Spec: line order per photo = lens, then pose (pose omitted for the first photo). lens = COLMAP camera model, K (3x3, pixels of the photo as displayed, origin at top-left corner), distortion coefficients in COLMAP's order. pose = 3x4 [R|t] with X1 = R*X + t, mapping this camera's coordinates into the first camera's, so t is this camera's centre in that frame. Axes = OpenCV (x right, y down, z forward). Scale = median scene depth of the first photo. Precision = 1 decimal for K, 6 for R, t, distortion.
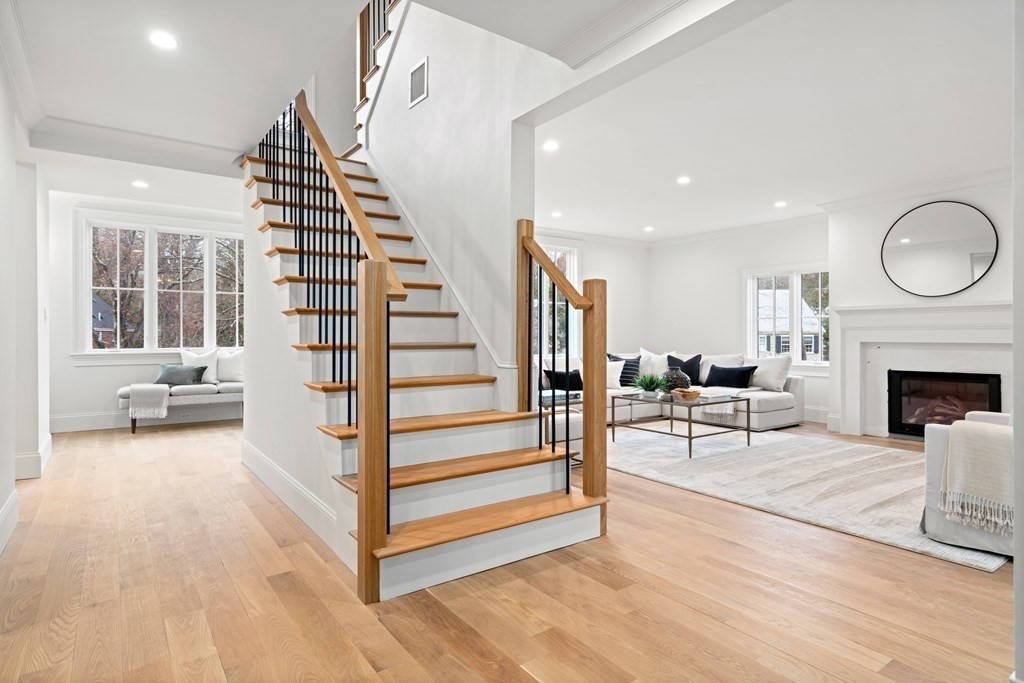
lens RADIAL K [[548.2, 0, 516.4], [0, 548.2, 337.0], [0, 0, 1]] dist [-0.000498, 0.003548]
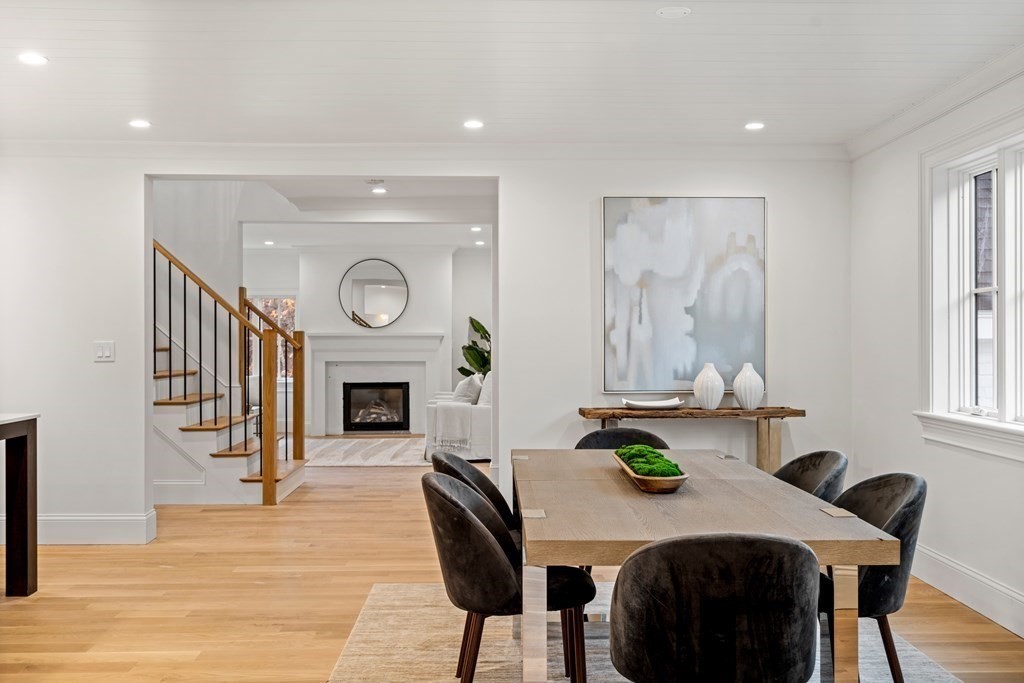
lens RADIAL K [[996.4, 0, 515.3], [0, 996.4, 339.6], [0, 0, 1]] dist [-0.000544, 0.000000]
pose [[0.556535, 0.002484, 0.830821, -0.961588], [-0.000658, 0.999997, -0.002549, -0.033105], [-0.830824, 0.000872, 0.556534, -0.594646]]
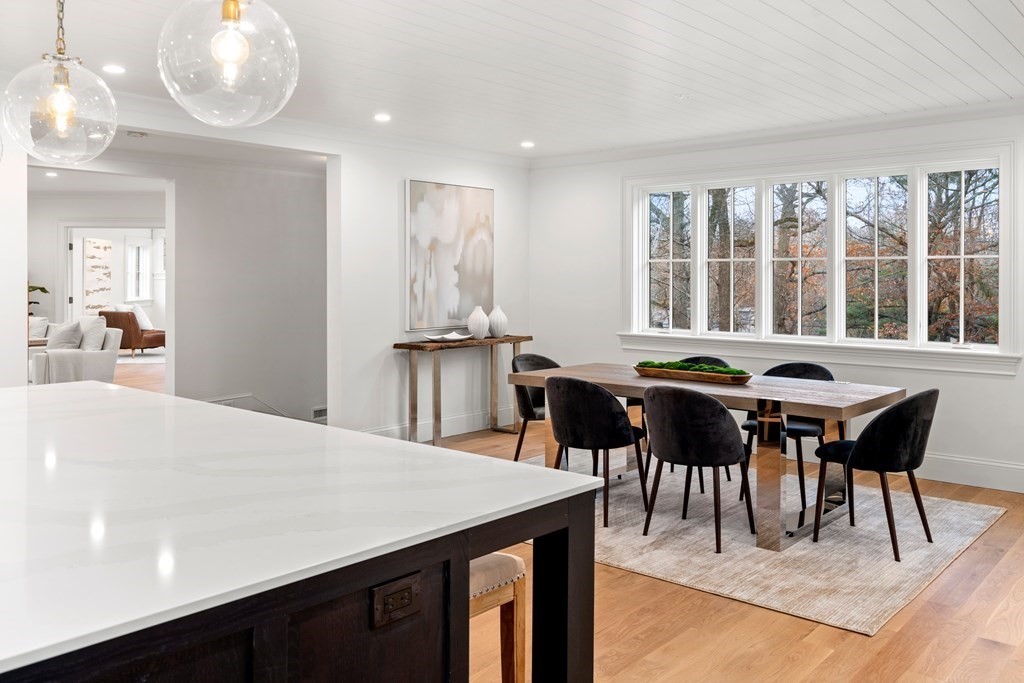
lens RADIAL K [[860.6, 0, 511.1], [0, 860.6, 278.9], [0, 0, 1]] dist [0.004563, 0.005249]
pose [[-0.241765, -0.000698, 0.970335, -1.207735], [-0.000463, 1.000000, 0.000604, -0.051161], [-0.970335, -0.000303, -0.241765, 0.046542]]
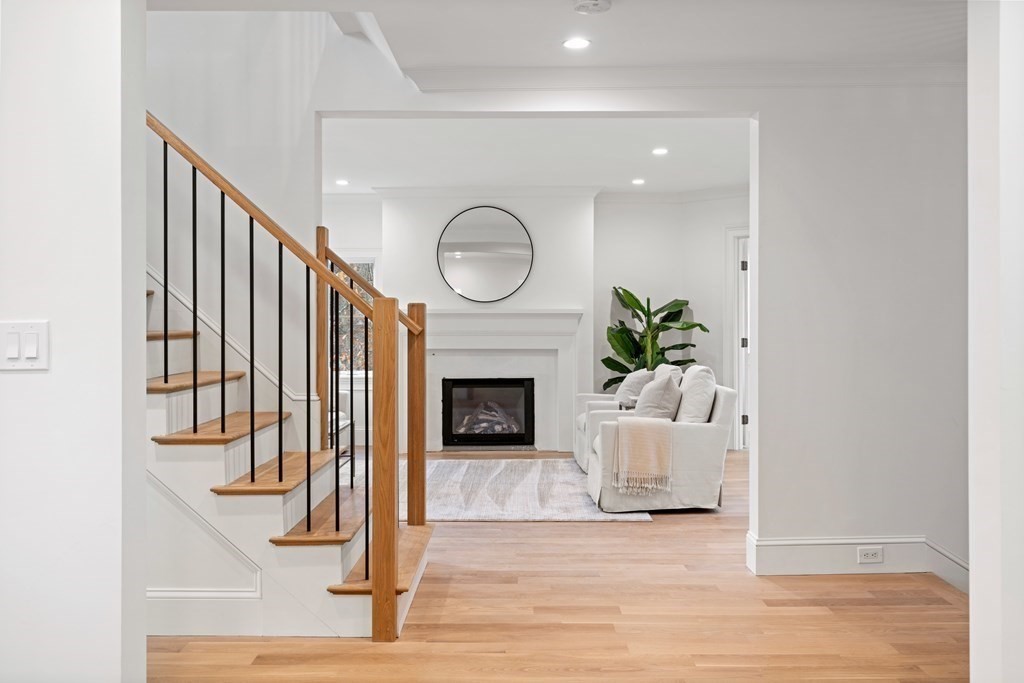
lens RADIAL K [[996.4, 0, 515.0], [0, 996.4, 316.5], [0, 0, 1]] dist [-0.000544, 0.000000]
pose [[0.587563, 0.006060, 0.809156, -0.564798], [-0.002313, 0.999980, -0.005810, -0.032809], [-0.809175, 0.001542, 0.587566, -0.087228]]
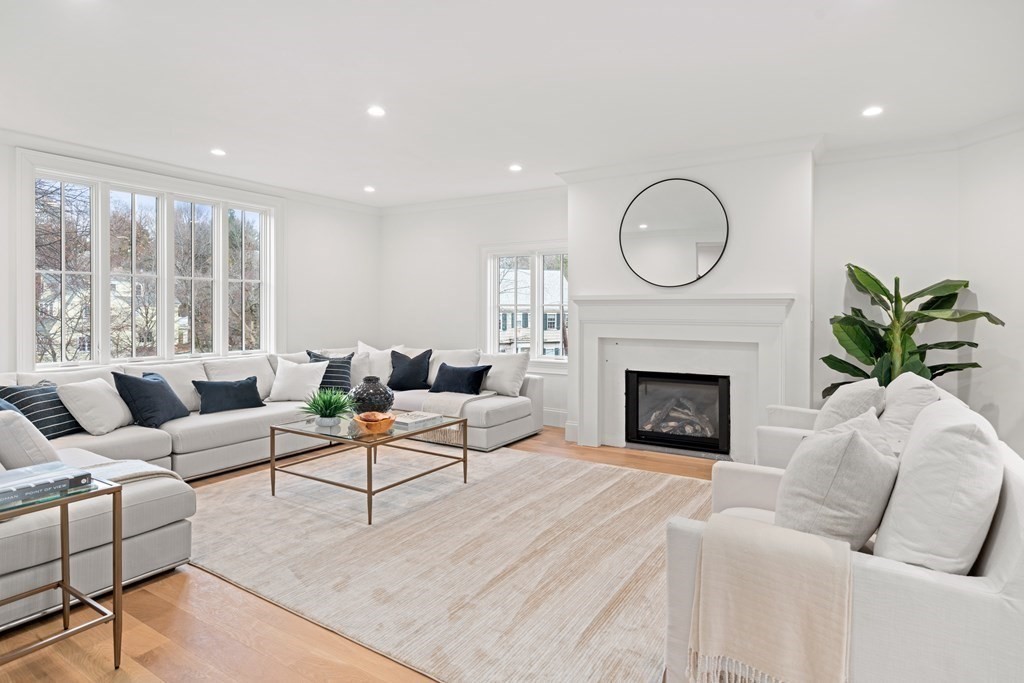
lens RADIAL K [[542.1, 0, 519.8], [0, 542.1, 310.0], [0, 0, 1]] dist [0.012945, -0.002473]
pose [[0.924321, 0.008764, 0.381516, 0.174768], [-0.007803, 0.999961, -0.004067, -0.027680], [-0.381537, 0.000782, 0.924353, 0.242575]]
